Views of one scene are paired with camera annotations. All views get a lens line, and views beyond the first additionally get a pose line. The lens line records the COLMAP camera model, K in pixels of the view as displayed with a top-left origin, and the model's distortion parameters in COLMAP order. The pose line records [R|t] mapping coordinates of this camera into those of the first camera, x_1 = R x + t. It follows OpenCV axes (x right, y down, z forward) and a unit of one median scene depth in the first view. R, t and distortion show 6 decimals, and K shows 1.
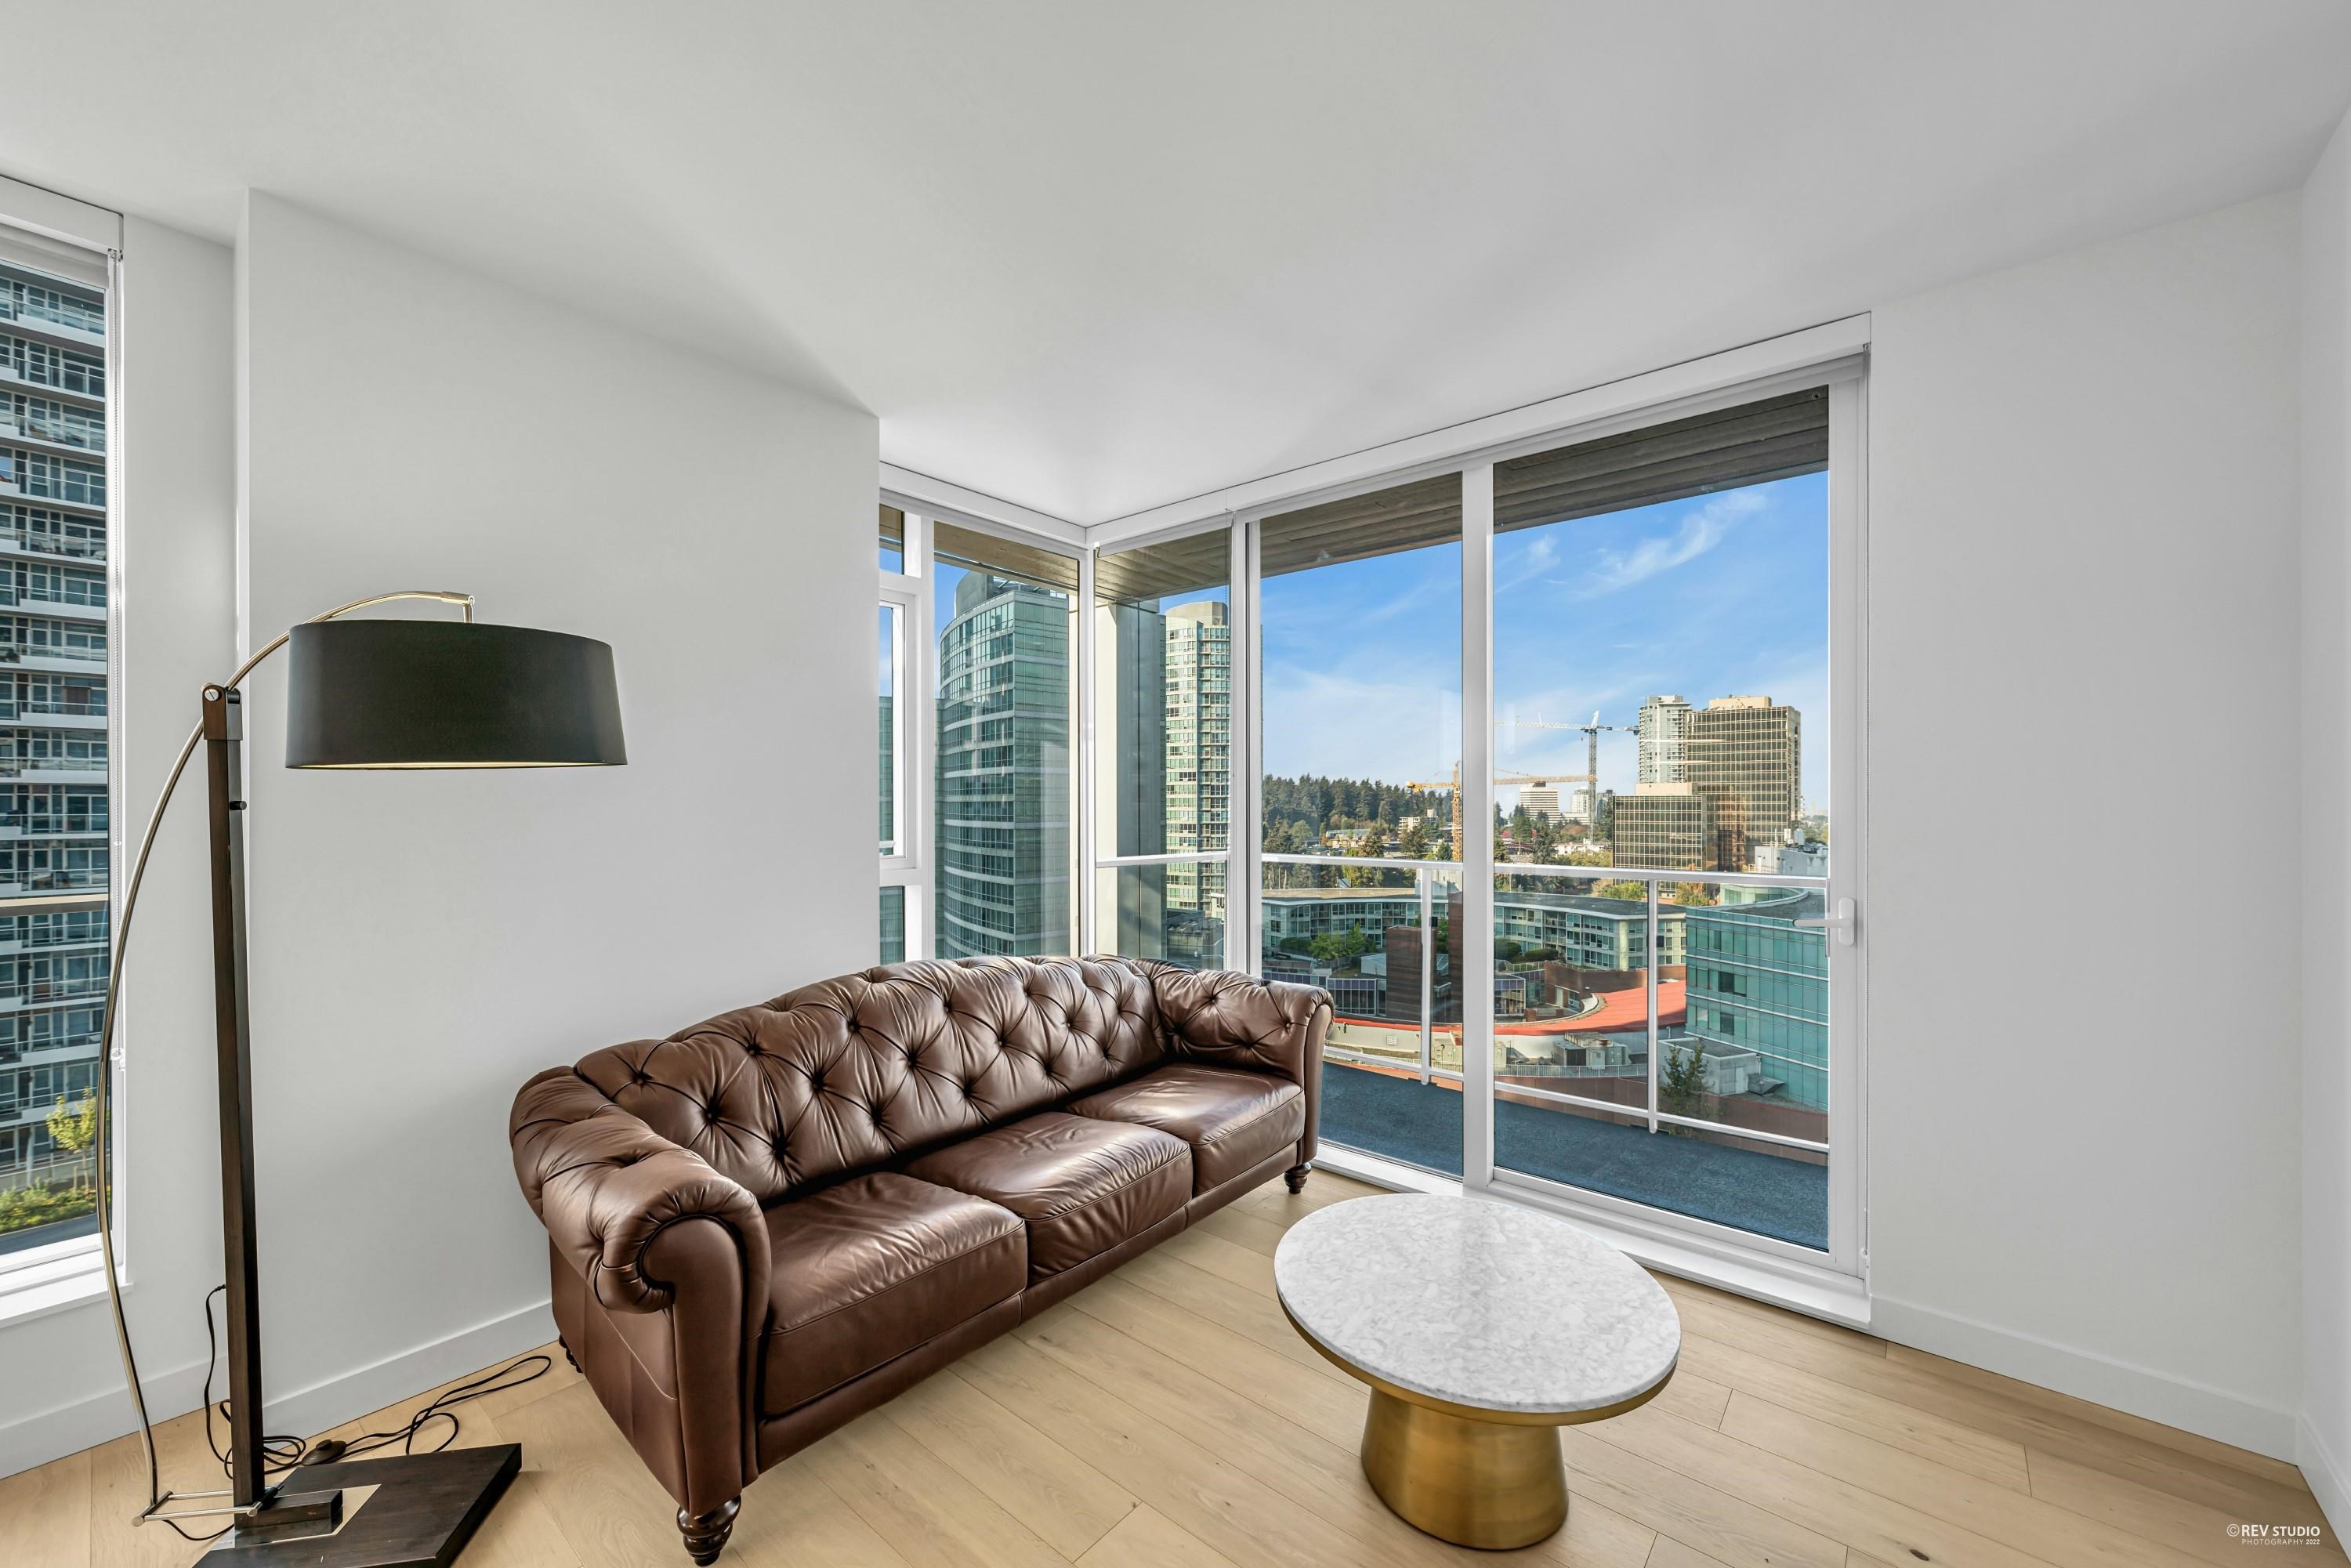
lens RADIAL K [[912.8, 0, 1158.1], [0, 912.8, 804.0], [0, 0, 1]] dist [-0.000380, 0.001090]
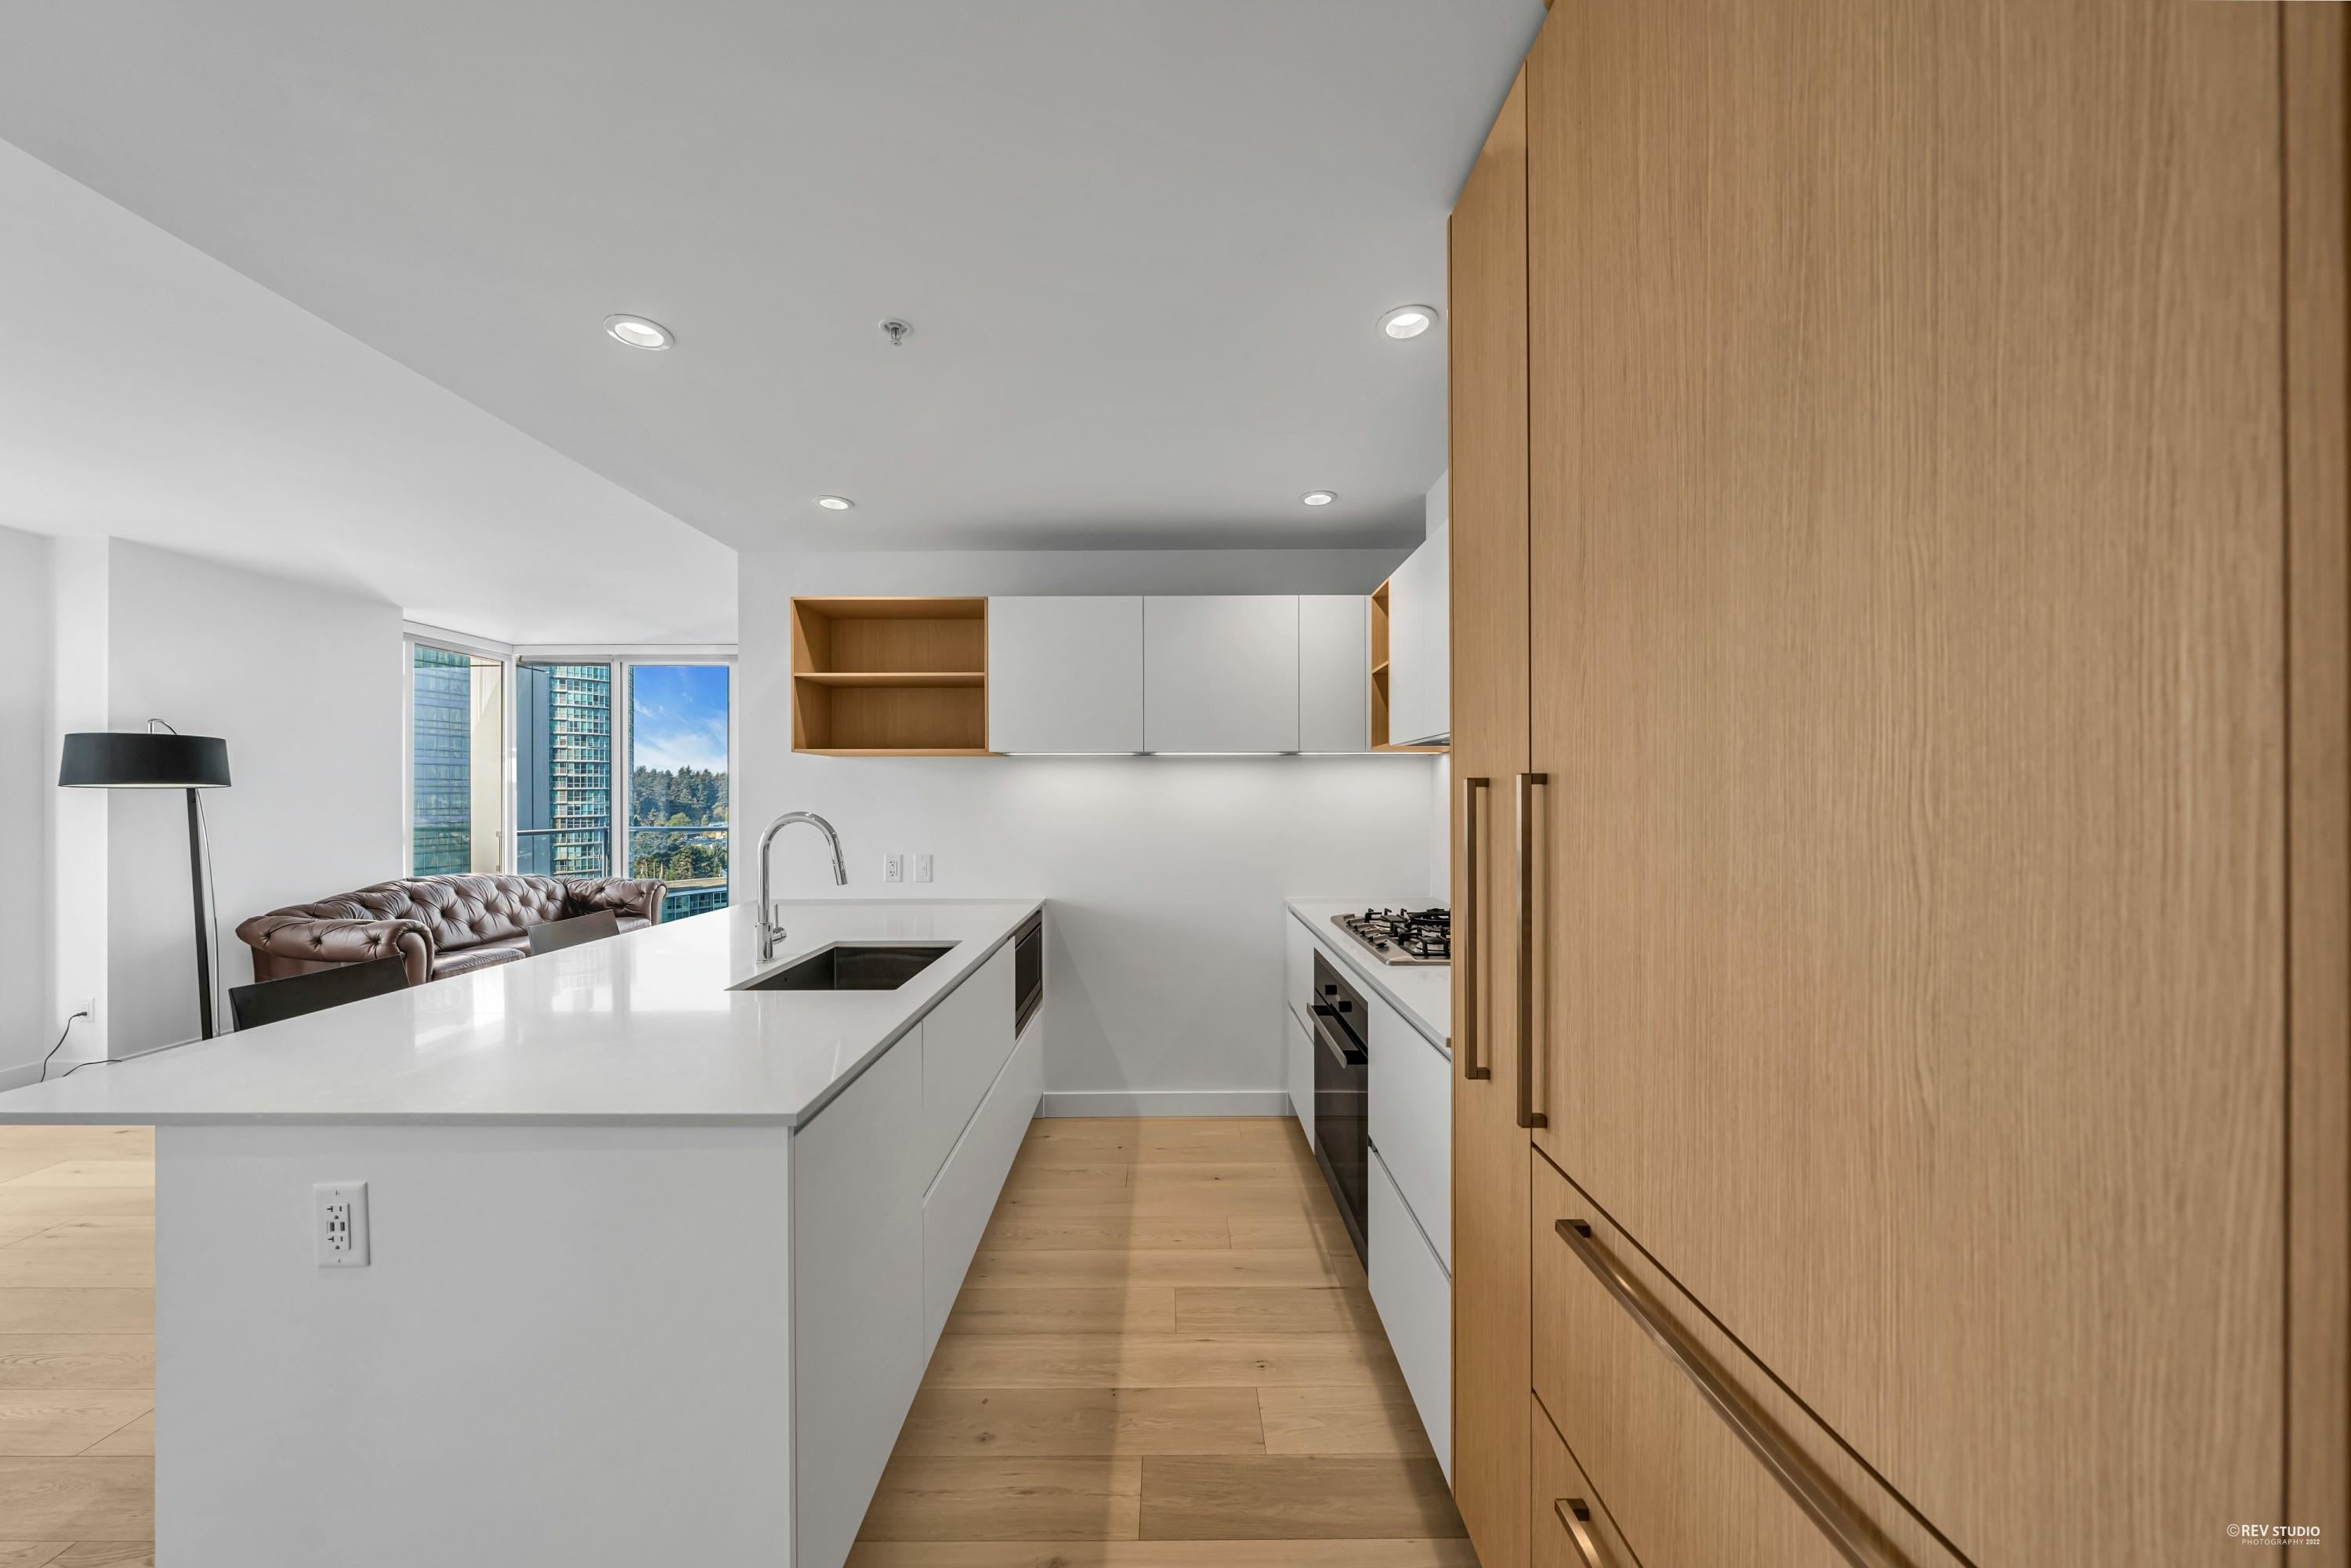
lens RADIAL K [[792.0, 0, 1167.6], [0, 792.0, 794.1], [0, 0, 1]] dist [-0.004415, 0.000974]
pose [[0.759832, 0.000418, 0.650119, -0.010323], [0.001440, 0.999996, -0.002327, -0.000511], [-0.650118, 0.002704, 0.759829, -0.096028]]
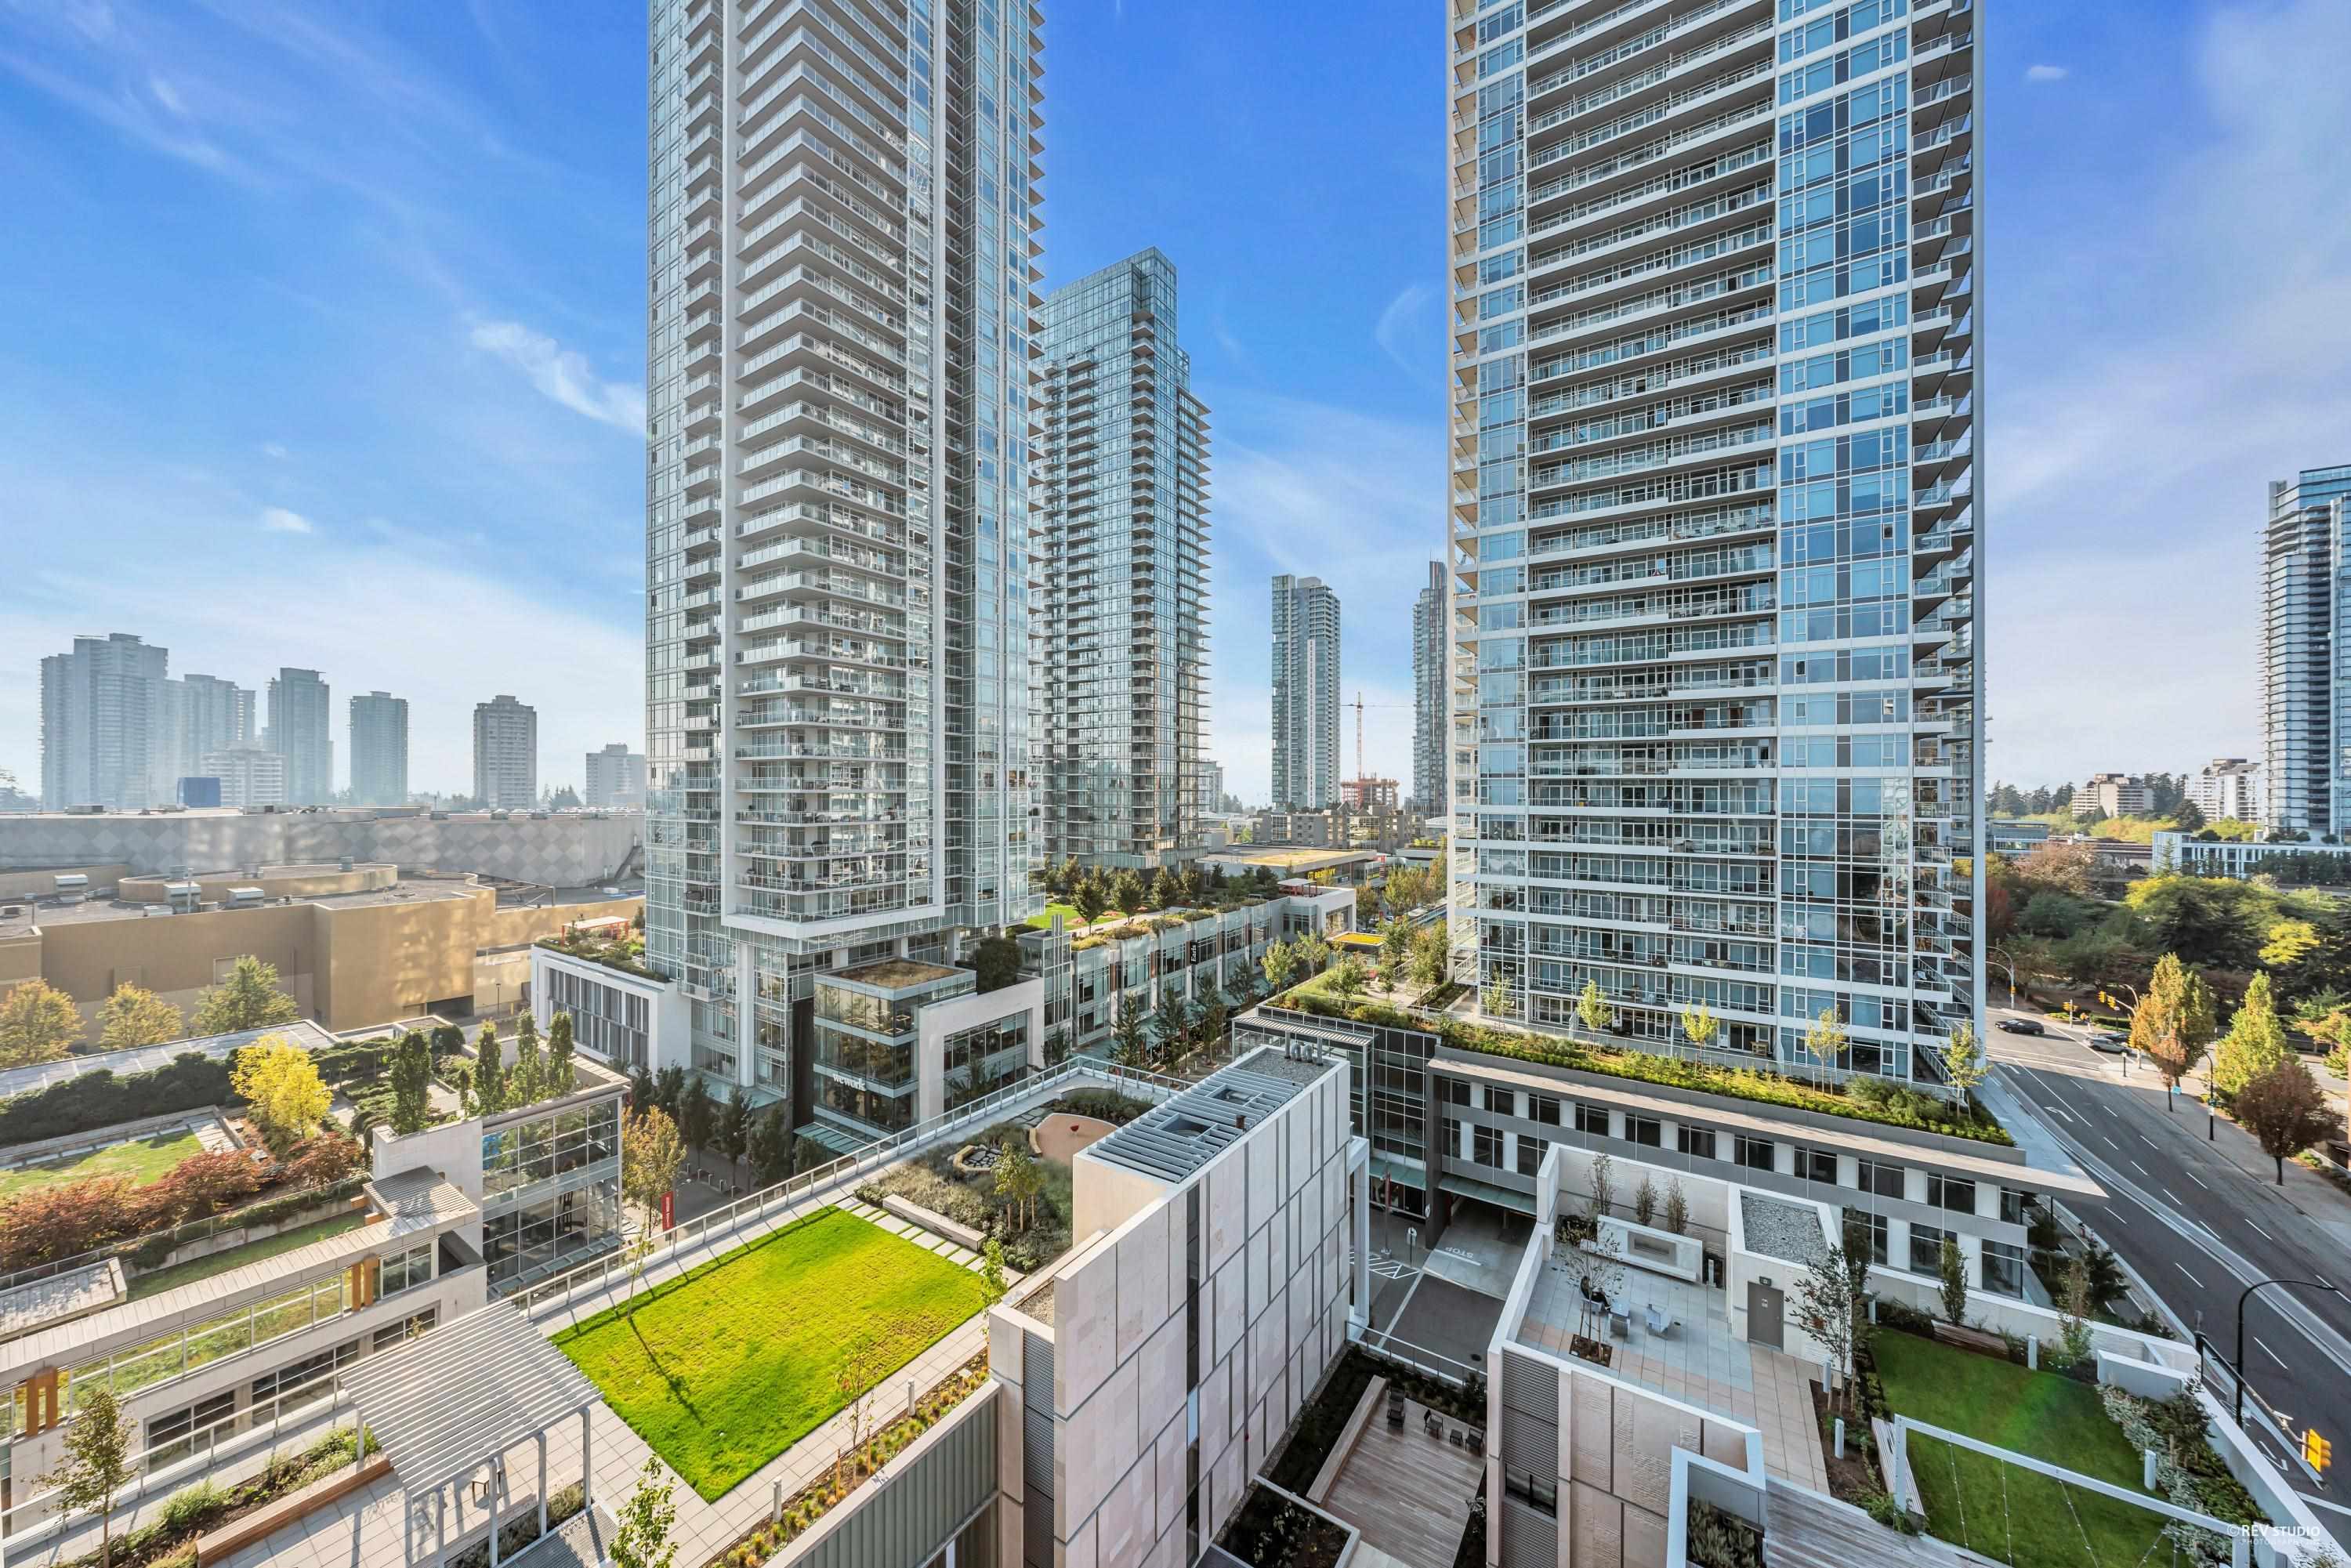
lens RADIAL K [[794.9, 0, 1177.8], [0, 794.9, 787.7], [0, 0, 1]] dist [-0.006406, 0.001768]
pose [[0.128450, 0.001699, -0.991715, -0.082389], [-0.003827, 0.999992, 0.001217, -0.005980], [0.991709, 0.003639, 0.128455, 0.056227]]
